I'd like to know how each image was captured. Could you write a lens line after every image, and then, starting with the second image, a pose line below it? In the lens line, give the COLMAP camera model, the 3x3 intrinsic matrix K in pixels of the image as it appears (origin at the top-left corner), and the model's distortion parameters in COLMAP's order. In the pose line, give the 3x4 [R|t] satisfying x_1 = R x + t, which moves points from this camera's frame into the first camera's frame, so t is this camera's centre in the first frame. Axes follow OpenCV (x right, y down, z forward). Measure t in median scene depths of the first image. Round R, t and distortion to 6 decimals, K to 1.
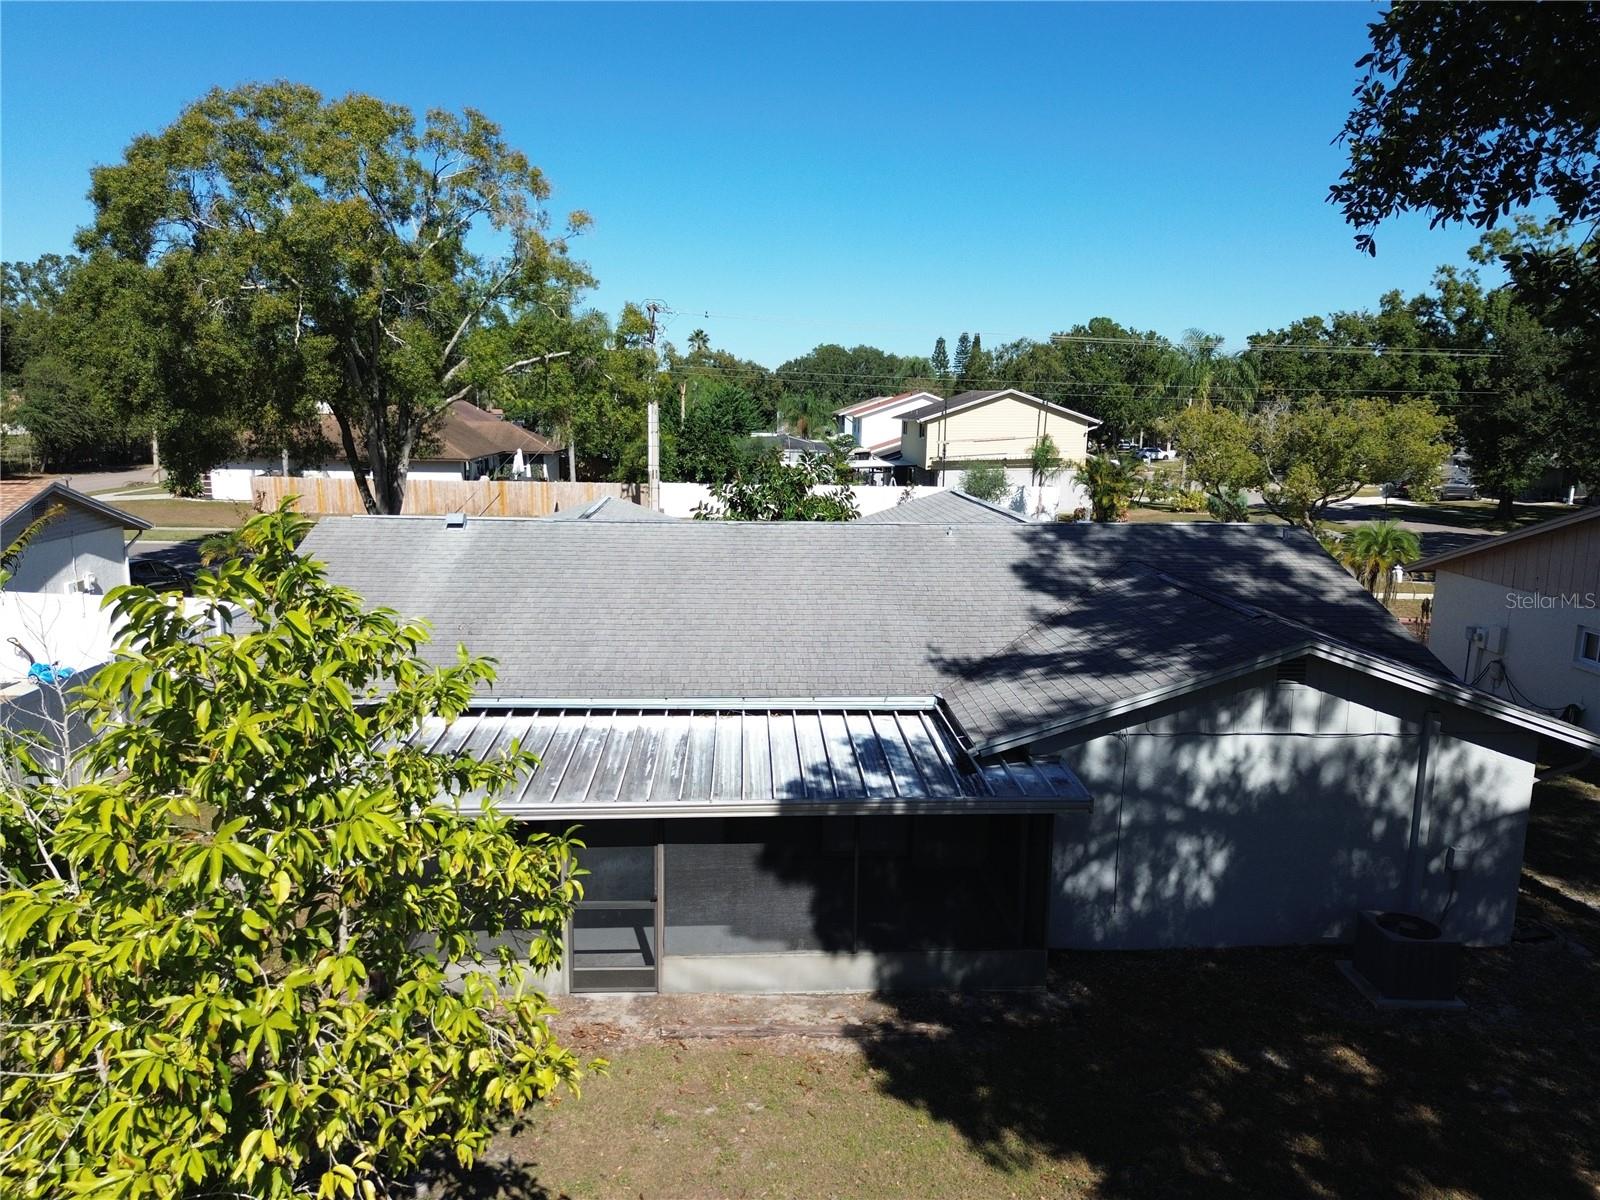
lens RADIAL K [[1131.9, 0, 793.8], [0, 1131.9, 602.3], [0, 0, 1]] dist [0.061615, -0.054091]
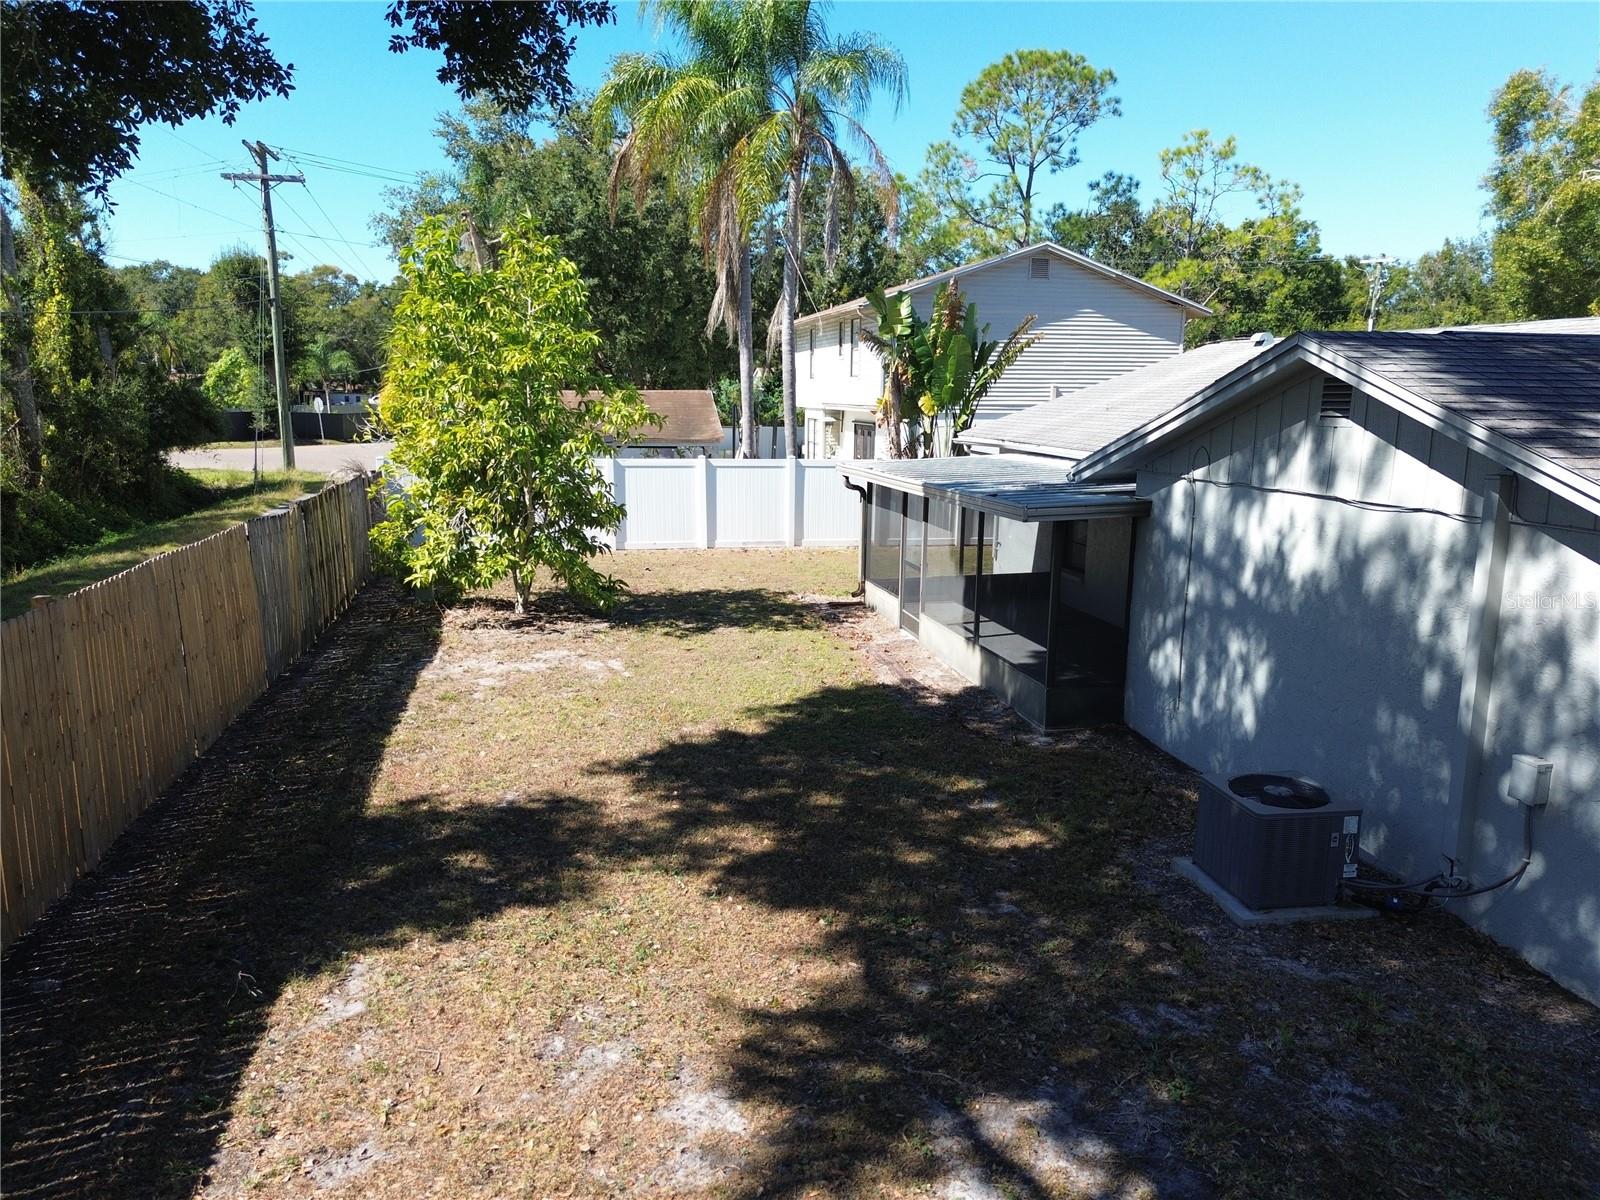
lens RADIAL K [[1131.9, 0, 793.8], [0, 1131.9, 602.3], [0, 0, 1]] dist [0.061615, -0.054091]
pose [[0.155850, 0.171986, -0.972693, 1.022422], [-0.181829, 0.972893, 0.142888, 0.134019], [0.970901, 0.154595, 0.182898, 0.585591]]
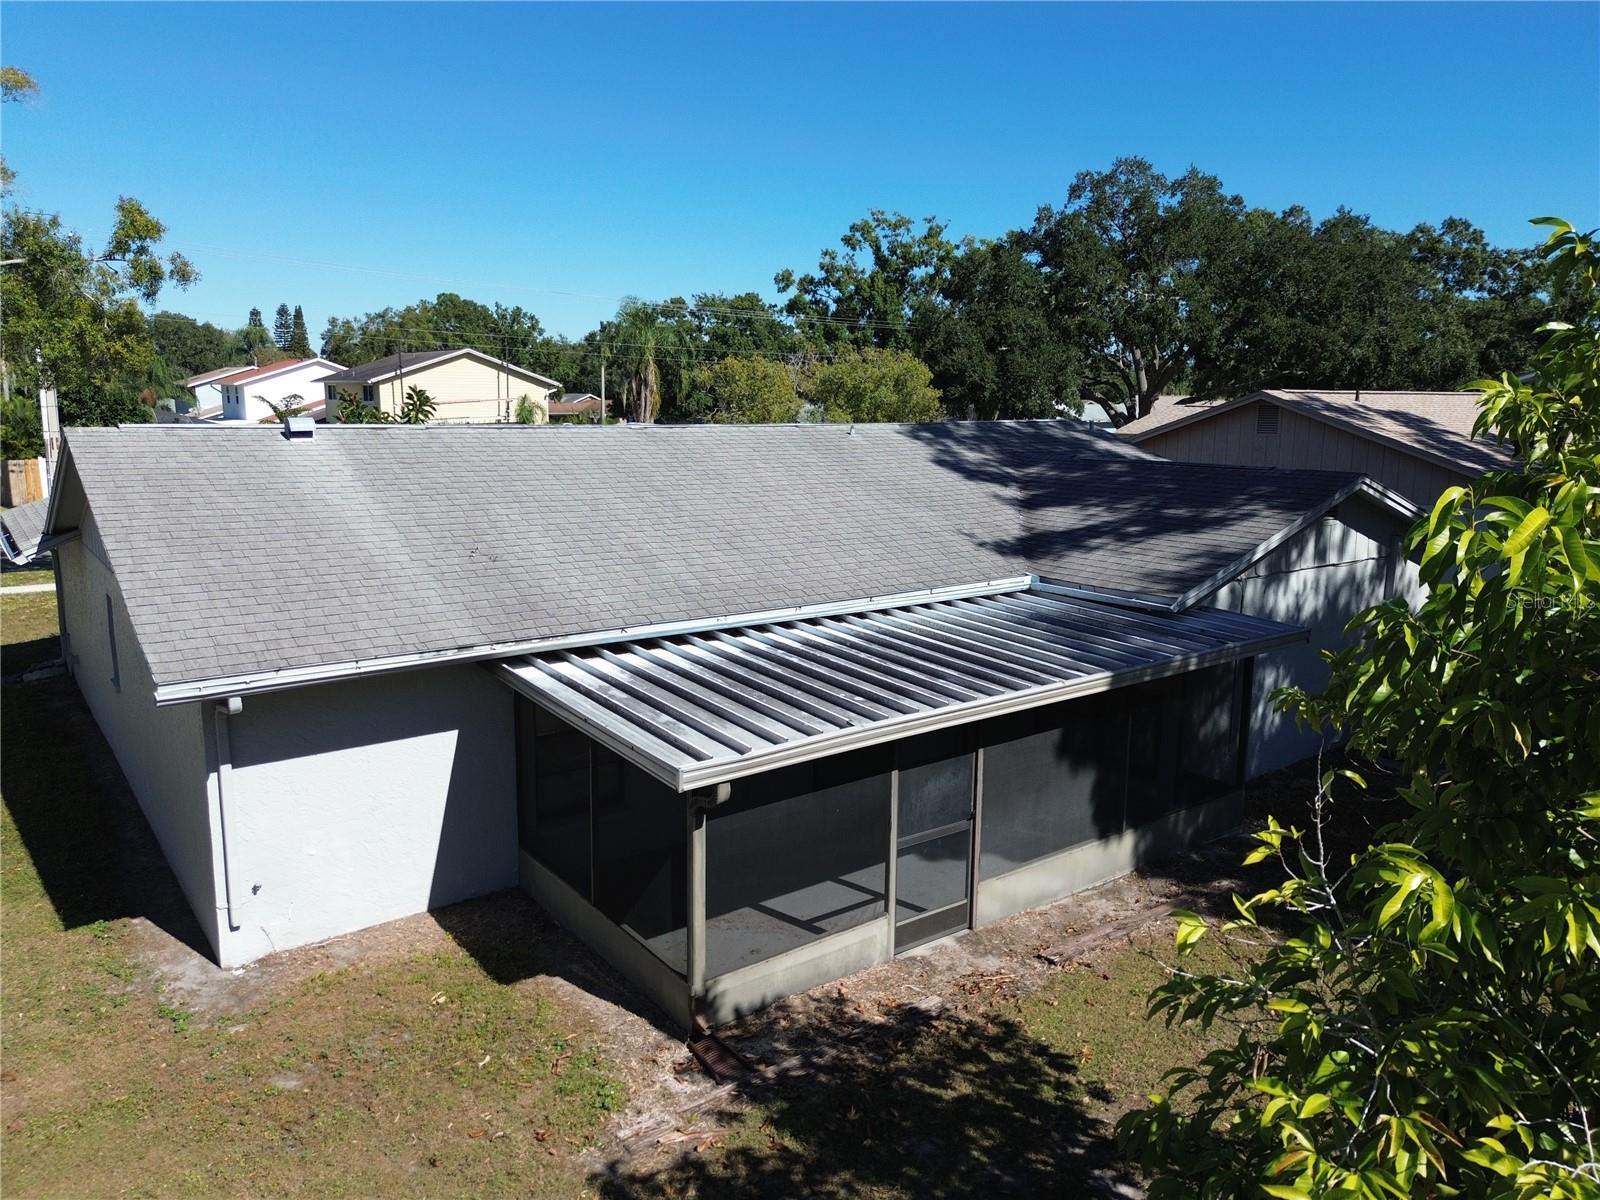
lens RADIAL K [[1131.9, 0, 793.8], [0, 1131.9, 602.3], [0, 0, 1]] dist [0.061615, -0.054091]
pose [[0.833830, -0.105727, 0.541802, -0.612330], [0.099761, 0.994188, 0.040473, 0.052865], [-0.542932, 0.020303, 0.839531, 0.336883]]
